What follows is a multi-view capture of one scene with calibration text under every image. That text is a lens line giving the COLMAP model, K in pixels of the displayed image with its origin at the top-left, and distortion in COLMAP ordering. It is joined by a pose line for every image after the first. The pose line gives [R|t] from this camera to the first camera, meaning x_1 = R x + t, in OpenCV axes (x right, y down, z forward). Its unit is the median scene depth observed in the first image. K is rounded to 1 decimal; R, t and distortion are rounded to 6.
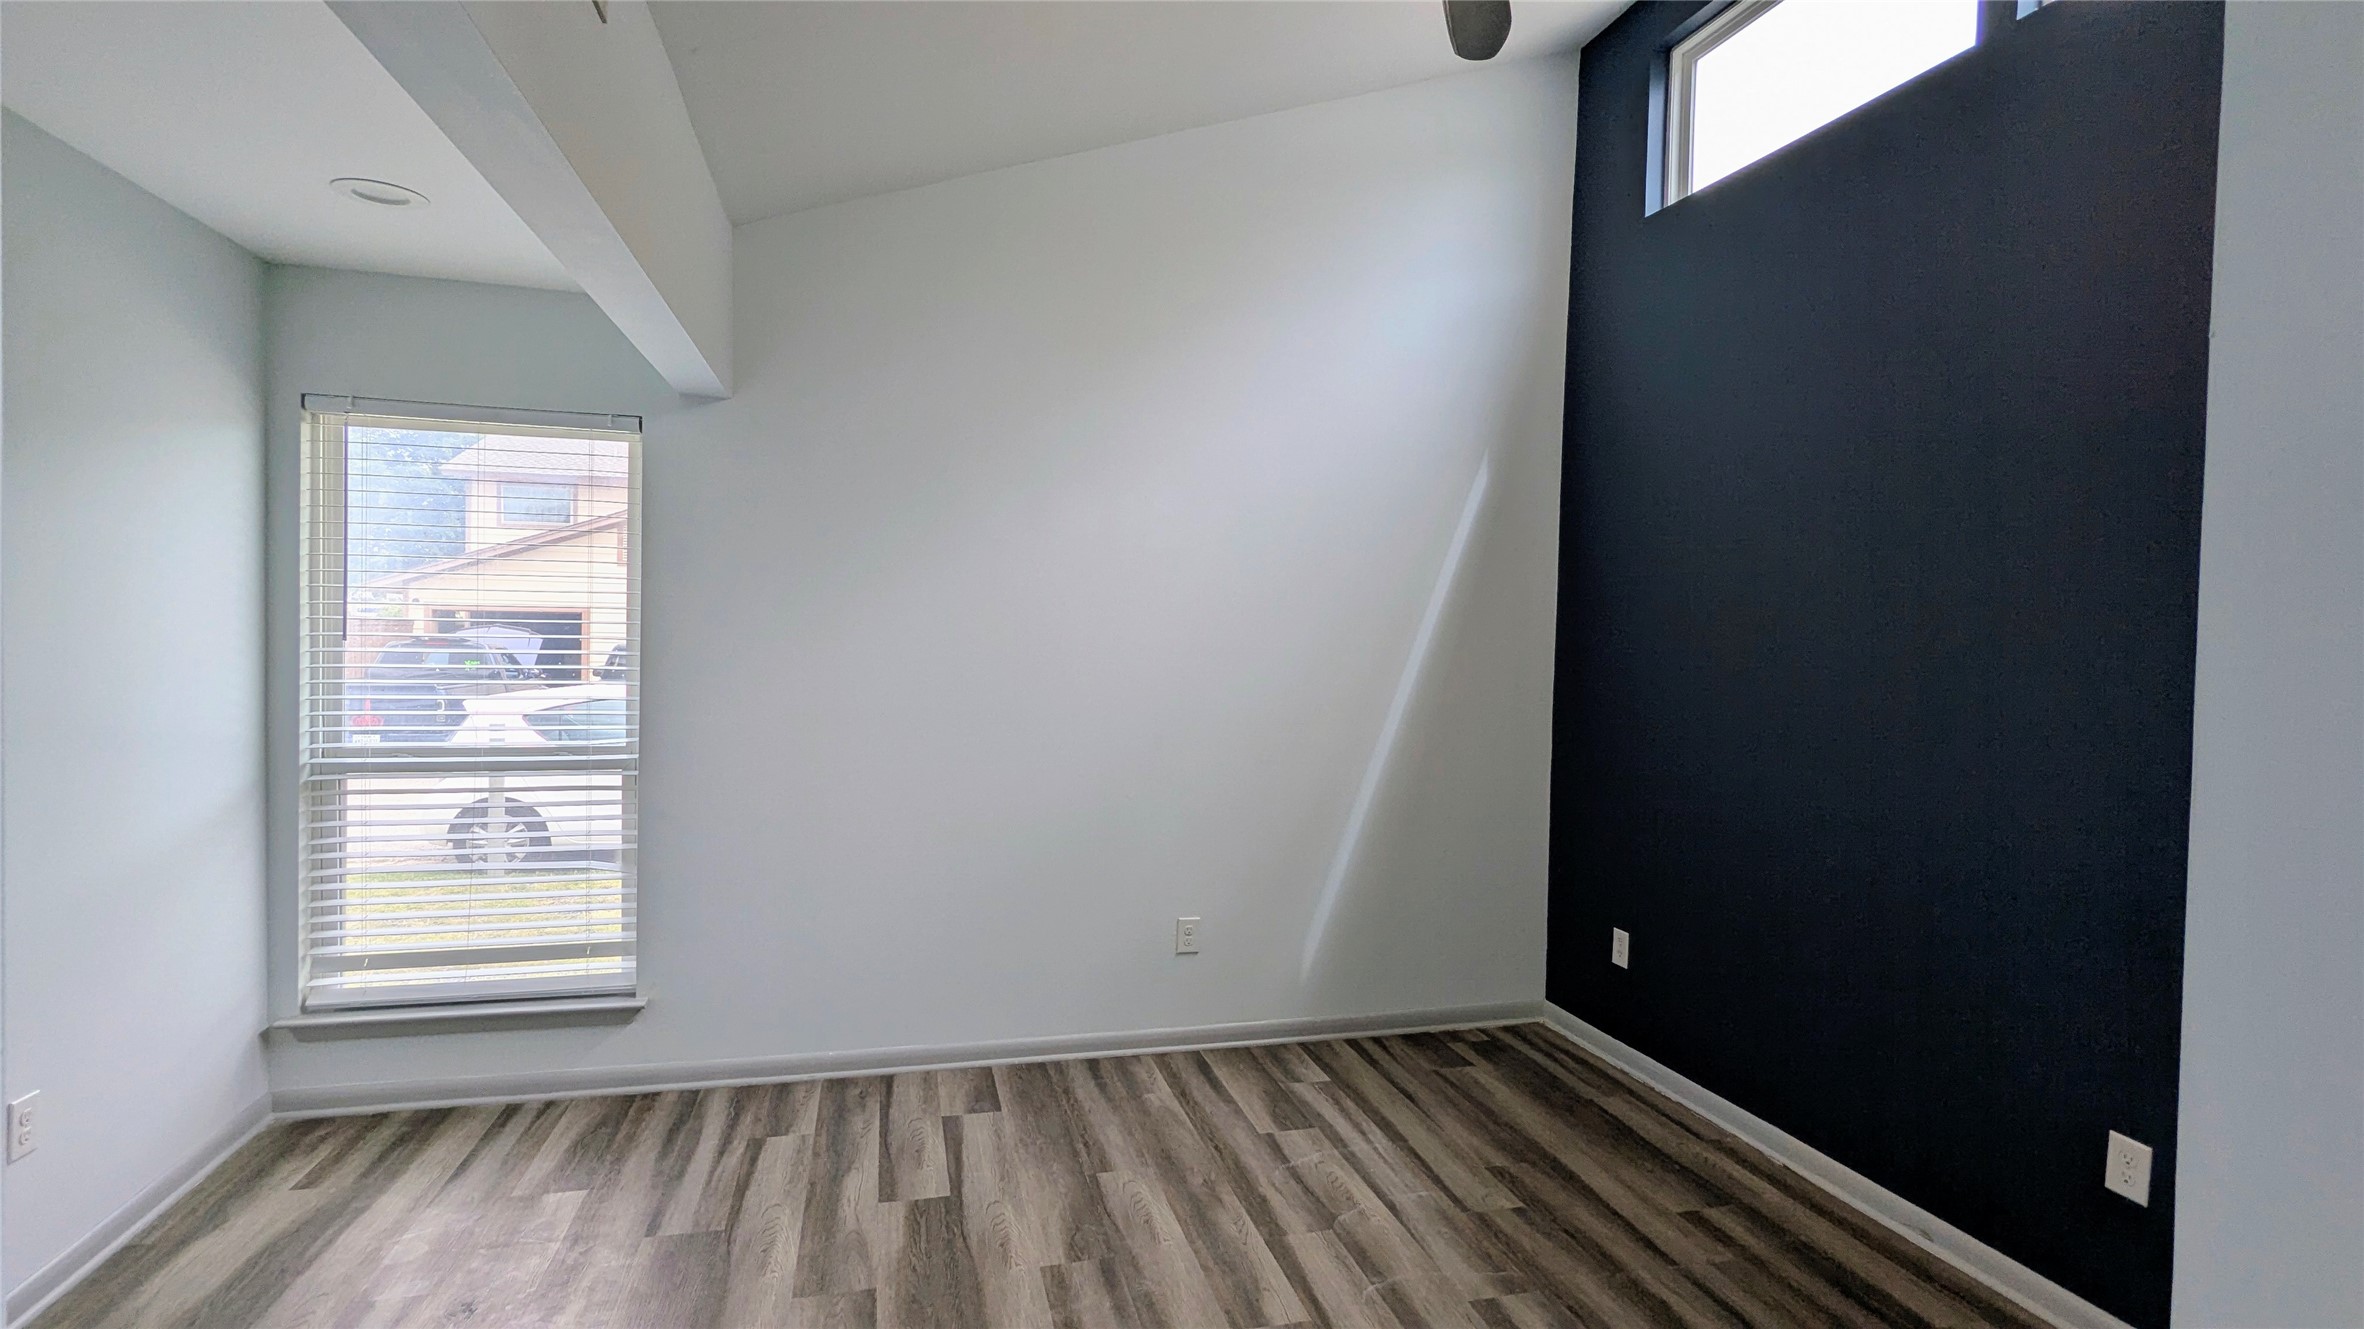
lens RADIAL K [[1119.4, 0, 1179.6], [0, 1119.4, 660.4], [0, 0, 1]] dist [-0.004260, 0.003801]
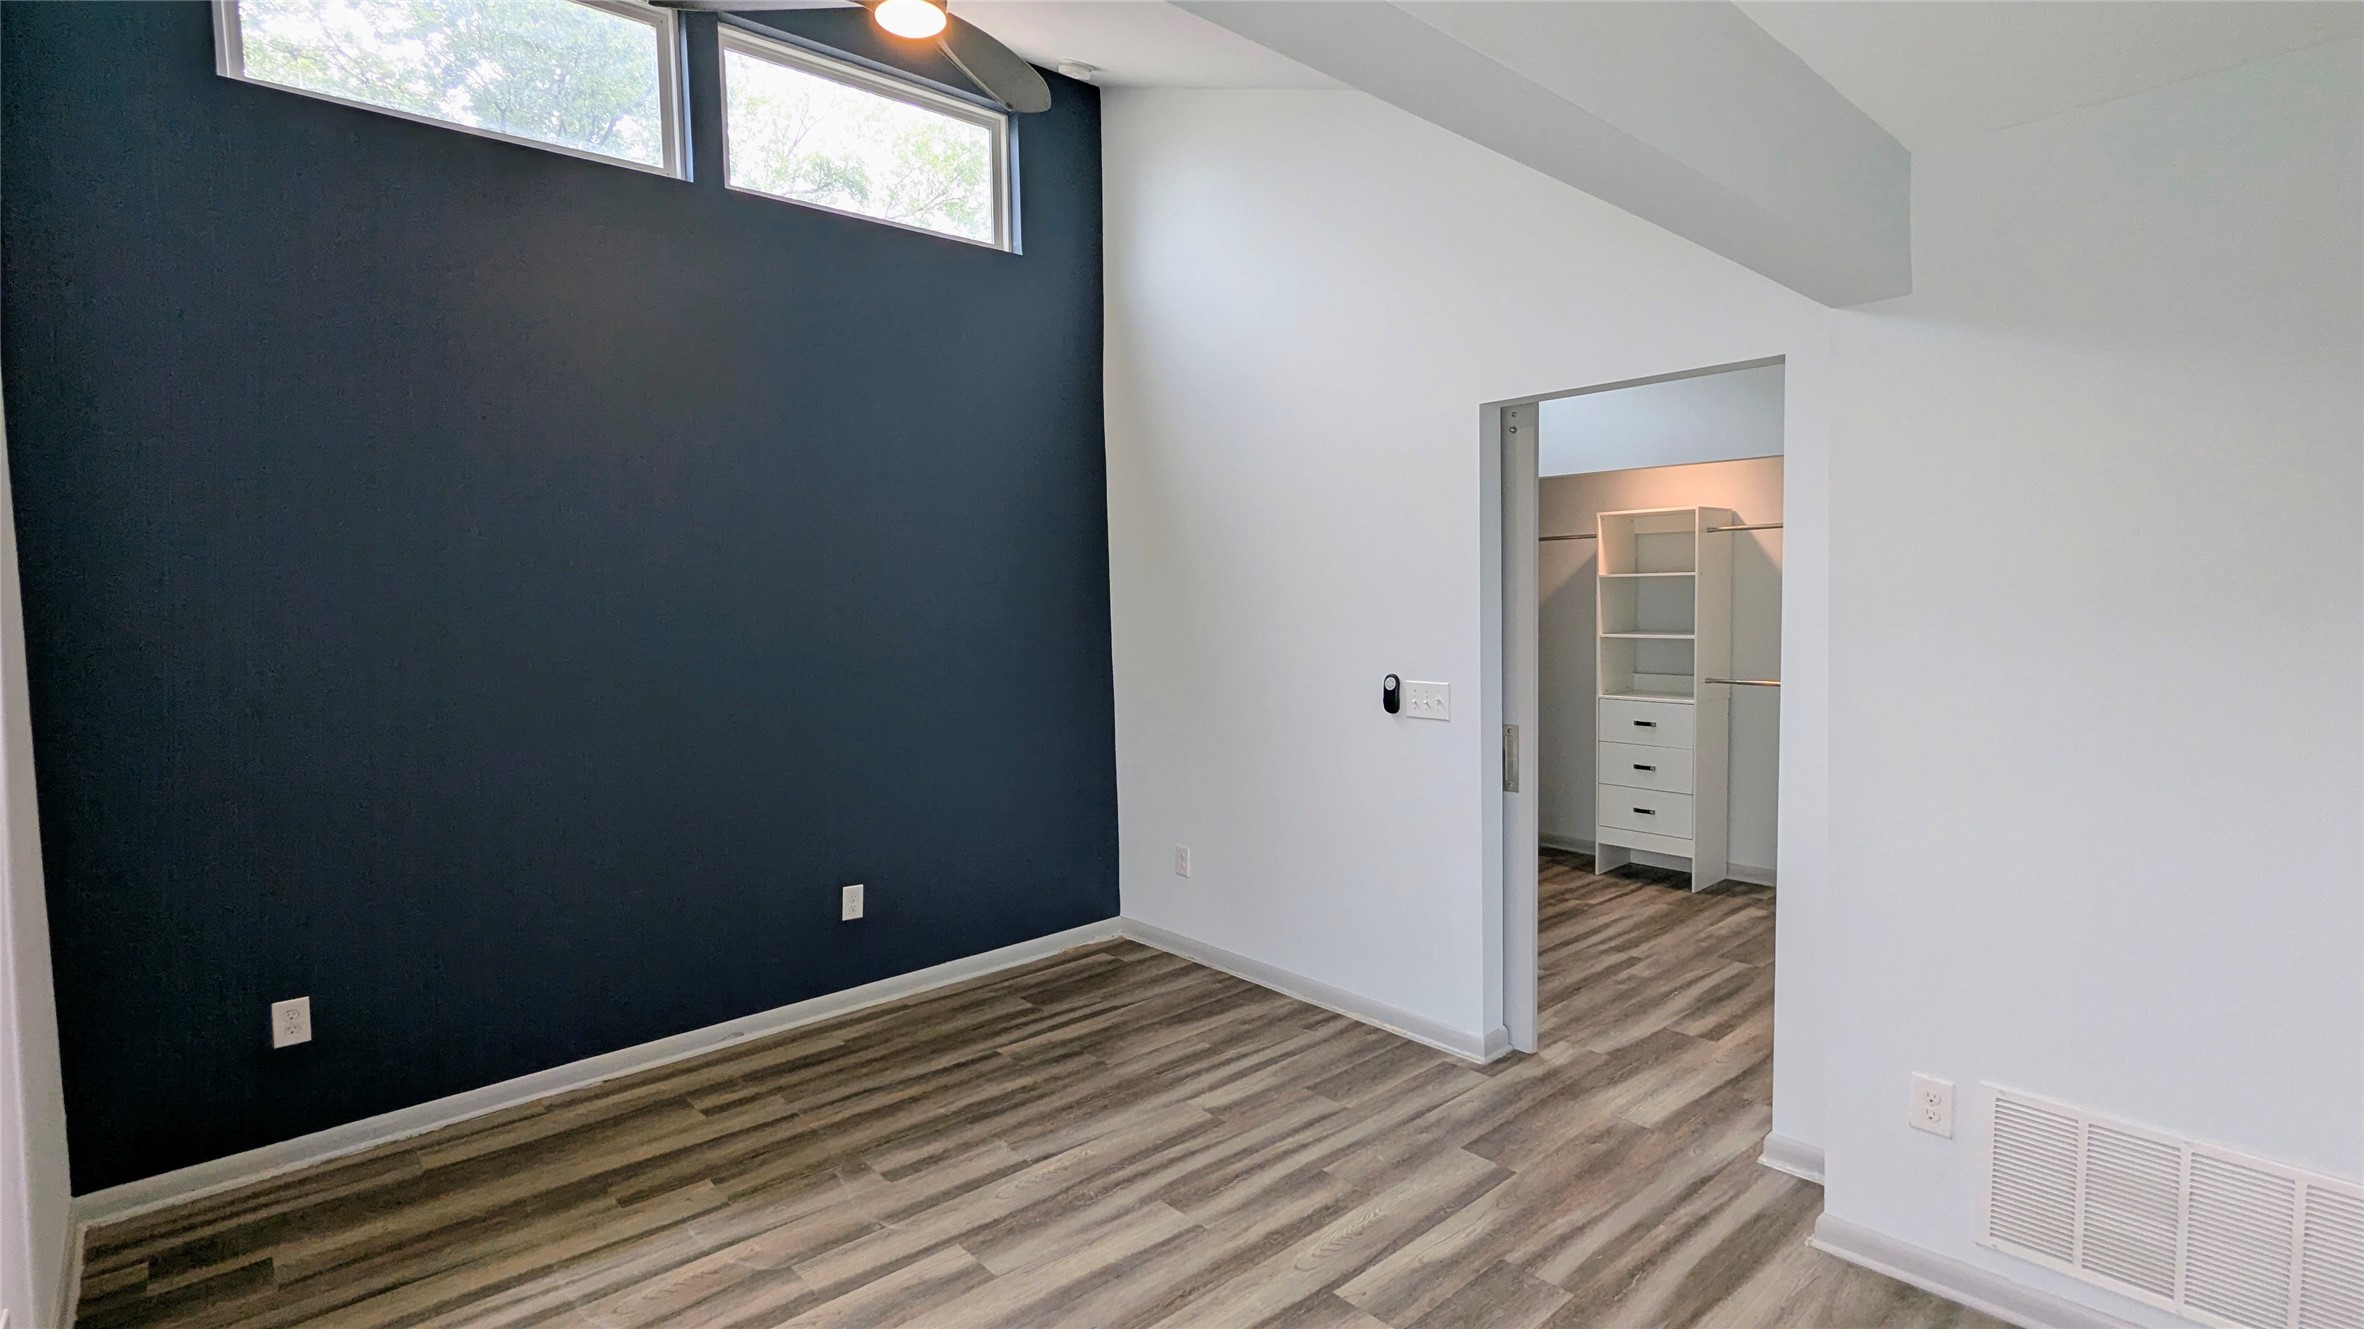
lens RADIAL K [[1119.4, 0, 1184.4], [0, 1119.4, 652.0], [0, 0, 1]] dist [-0.004260, 0.003801]
pose [[-0.452935, -0.065687, 0.889120, -0.681811], [0.030150, 0.995583, 0.088911, -0.062872], [-0.891033, 0.067078, -0.448954, 0.922155]]
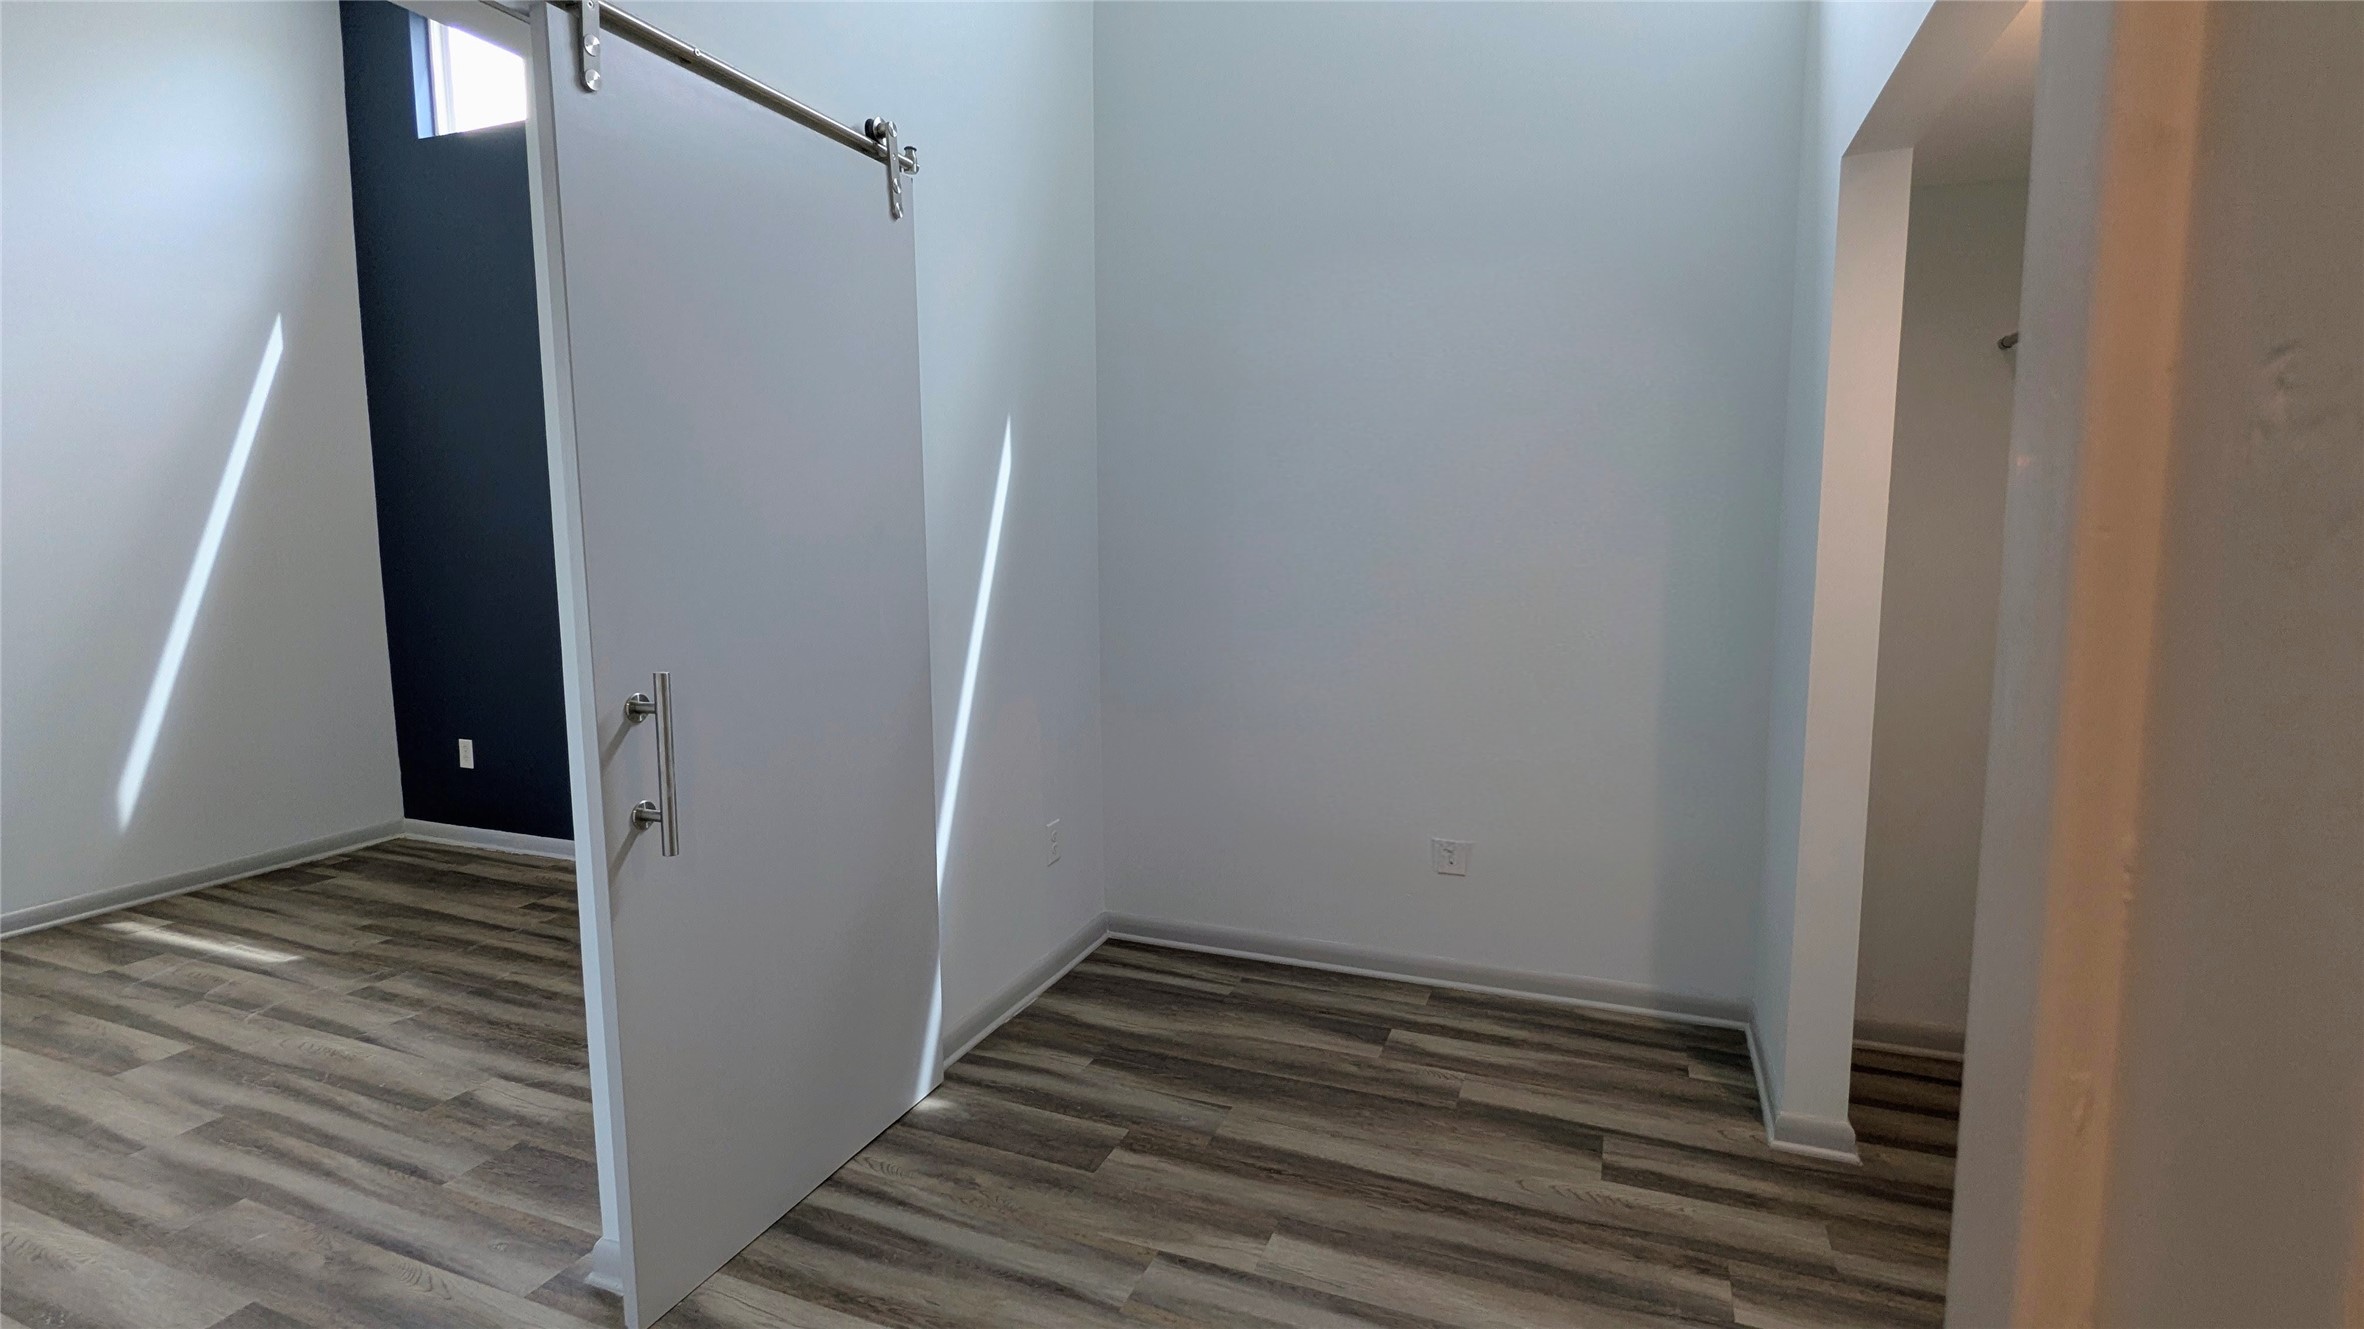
lens RADIAL K [[1119.4, 0, 1183.2], [0, 1119.4, 656.1], [0, 0, 1]] dist [-0.004260, 0.003801]
pose [[0.599258, -0.116428, 0.792044, -0.113995], [0.038759, 0.992427, 0.116559, 0.044685], [-0.799617, -0.039150, 0.599233, -0.435152]]
